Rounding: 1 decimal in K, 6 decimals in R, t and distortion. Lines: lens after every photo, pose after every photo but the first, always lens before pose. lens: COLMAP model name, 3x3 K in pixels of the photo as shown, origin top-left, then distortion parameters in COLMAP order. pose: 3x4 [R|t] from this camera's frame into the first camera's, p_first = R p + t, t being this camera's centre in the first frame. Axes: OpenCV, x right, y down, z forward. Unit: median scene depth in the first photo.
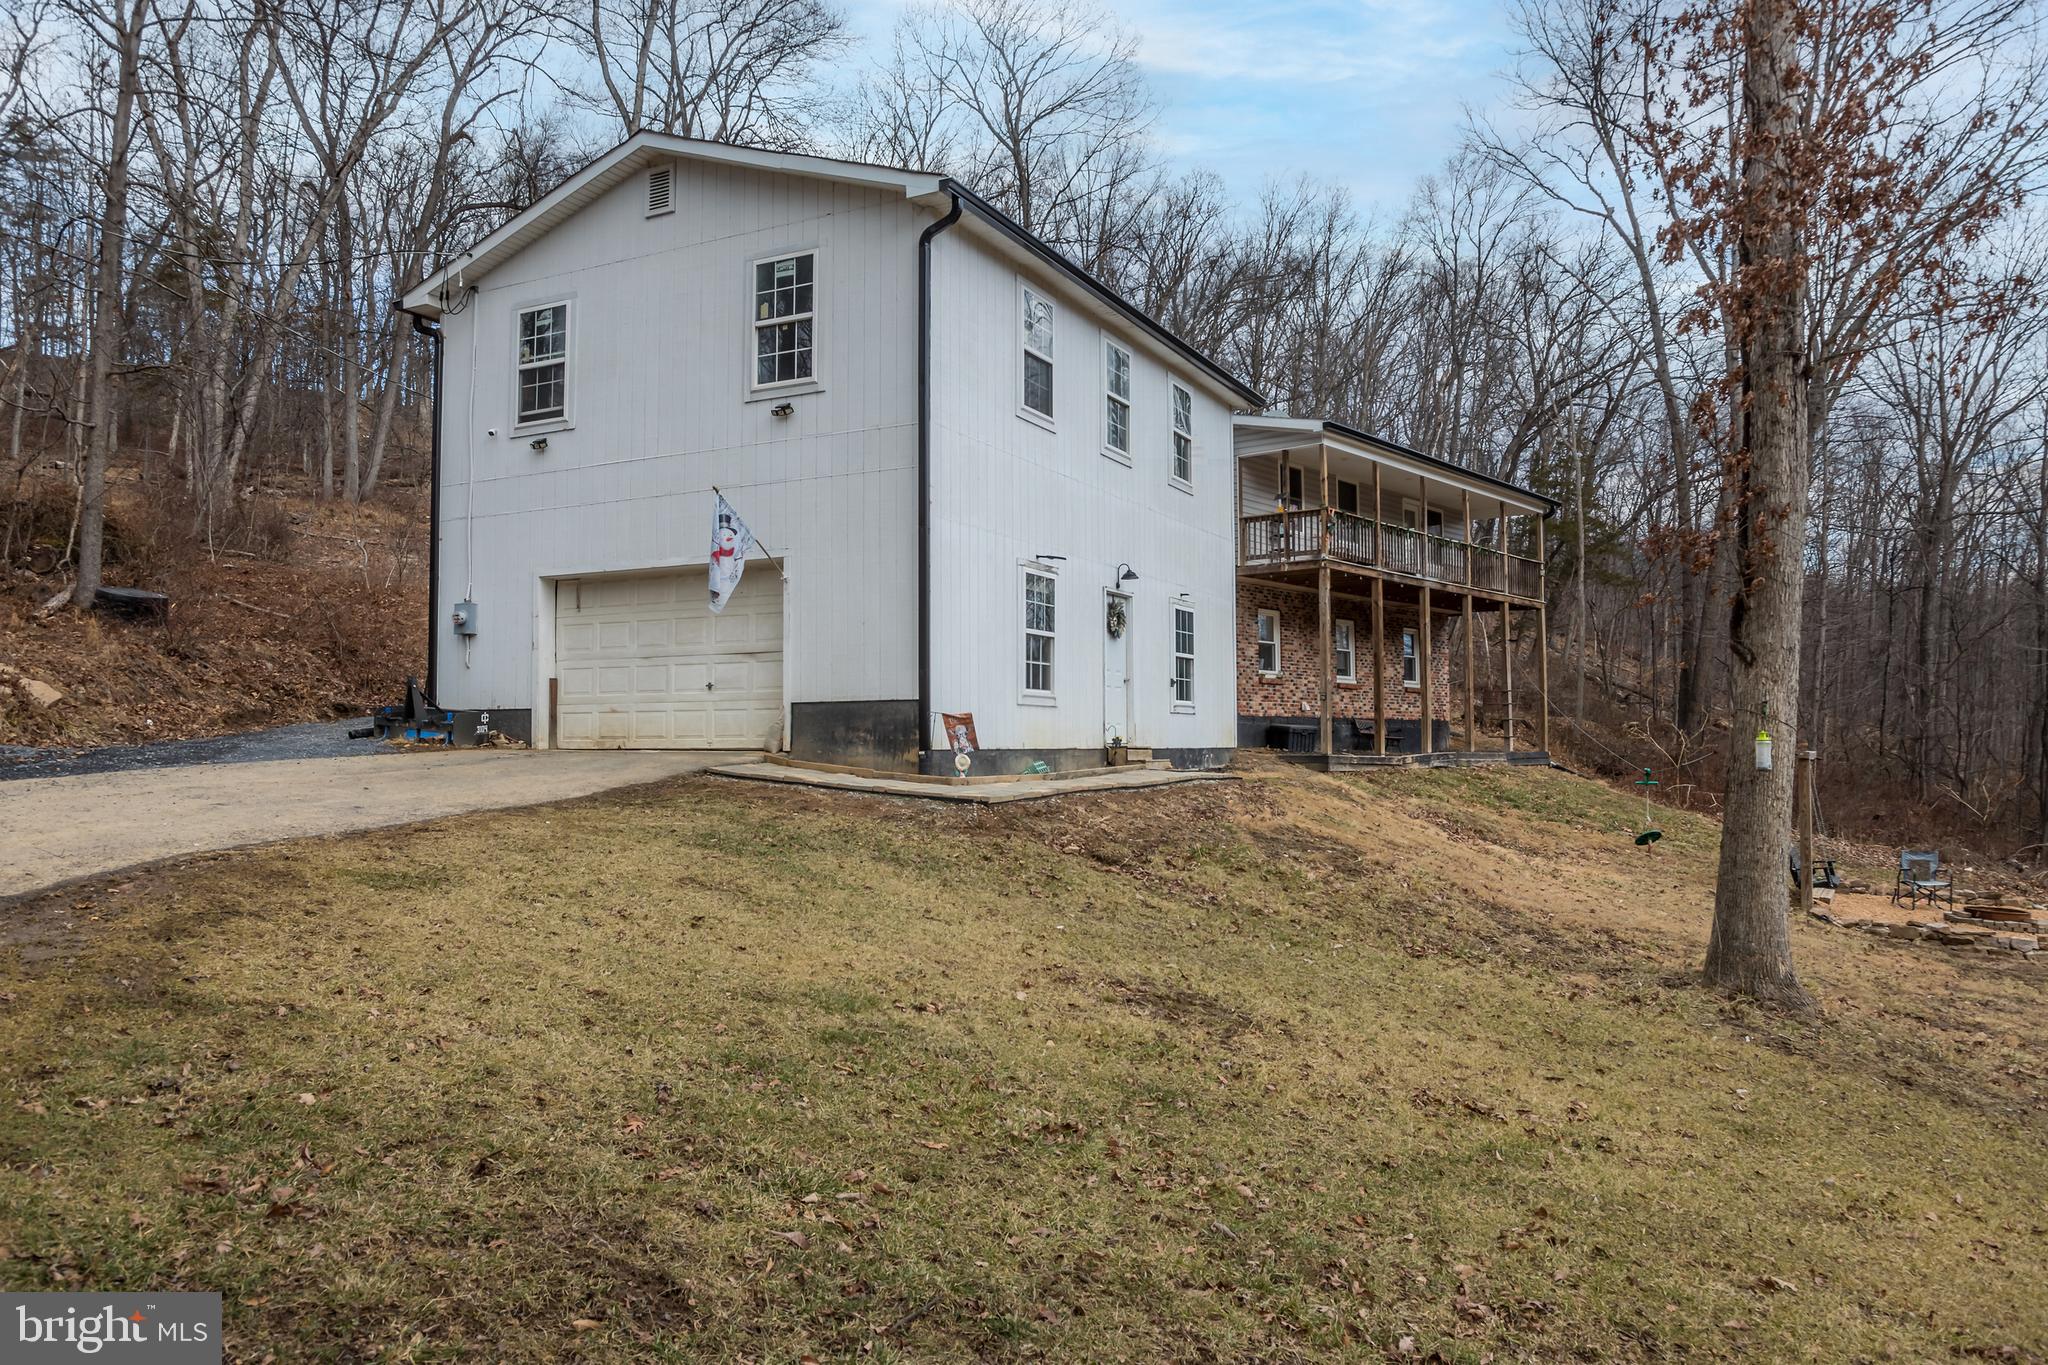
lens RADIAL K [[1424.1, 0, 1036.9], [0, 1424.1, 682.2], [0, 0, 1]] dist [-0.054508, 0.026922]
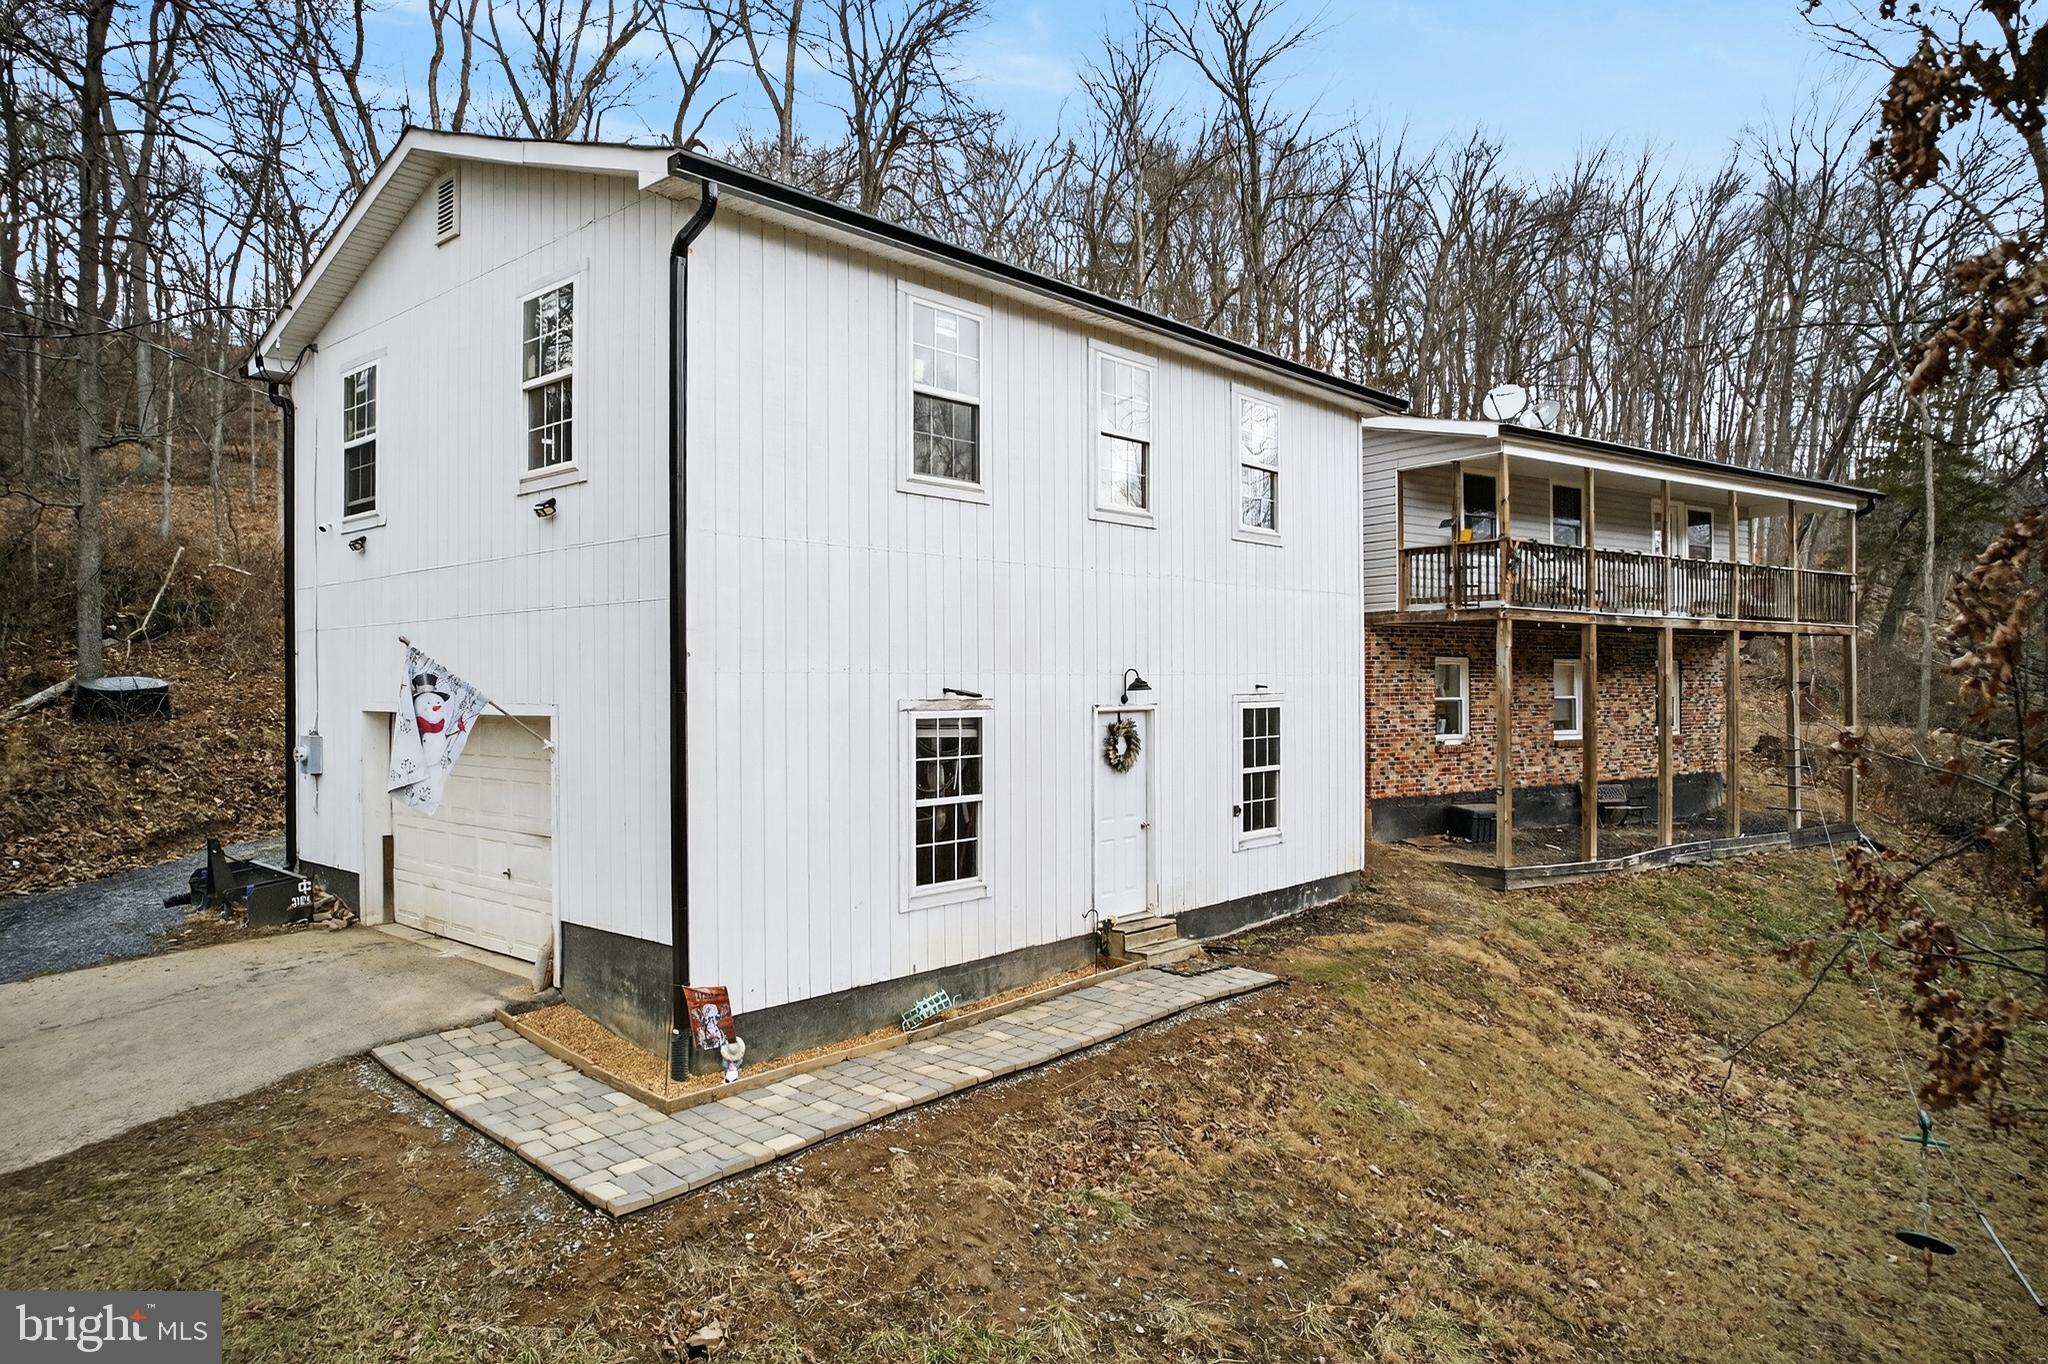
lens RADIAL K [[1424.1, 0, 922.8], [0, 1424.1, 739.2], [0, 0, 1]] dist [-0.054508, 0.026922]
pose [[0.964323, 0.001375, -0.264725, 0.148445], [0.013181, 0.998497, 0.053204, -0.086989], [0.264400, -0.054795, 0.962855, 0.281297]]
